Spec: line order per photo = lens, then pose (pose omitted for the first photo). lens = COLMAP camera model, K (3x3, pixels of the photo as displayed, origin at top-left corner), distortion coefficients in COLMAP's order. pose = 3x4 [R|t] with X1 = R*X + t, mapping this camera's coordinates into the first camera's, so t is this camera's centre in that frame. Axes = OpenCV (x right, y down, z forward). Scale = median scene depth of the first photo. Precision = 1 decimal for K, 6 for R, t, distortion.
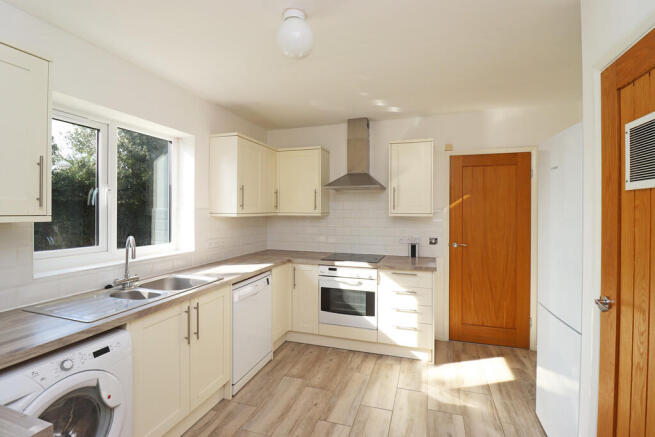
lens RADIAL K [[301.5, 0, 327.7], [0, 301.5, 216.3], [0, 0, 1]] dist [-0.003487, -0.001564]
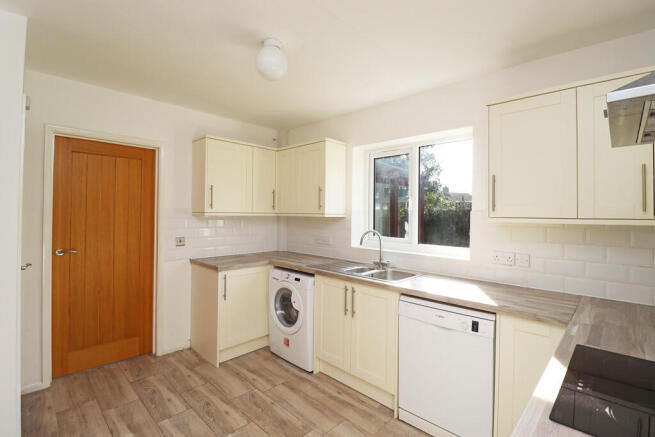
lens RADIAL K [[301.5, 0, 329.3], [0, 301.5, 211.5], [0, 0, 1]] dist [-0.003487, -0.001564]
pose [[-0.439161, -0.012857, -0.898316, 0.605334], [-0.023841, 0.999712, -0.002653, -0.012833], [0.898092, 0.020251, -0.439341, 1.230627]]
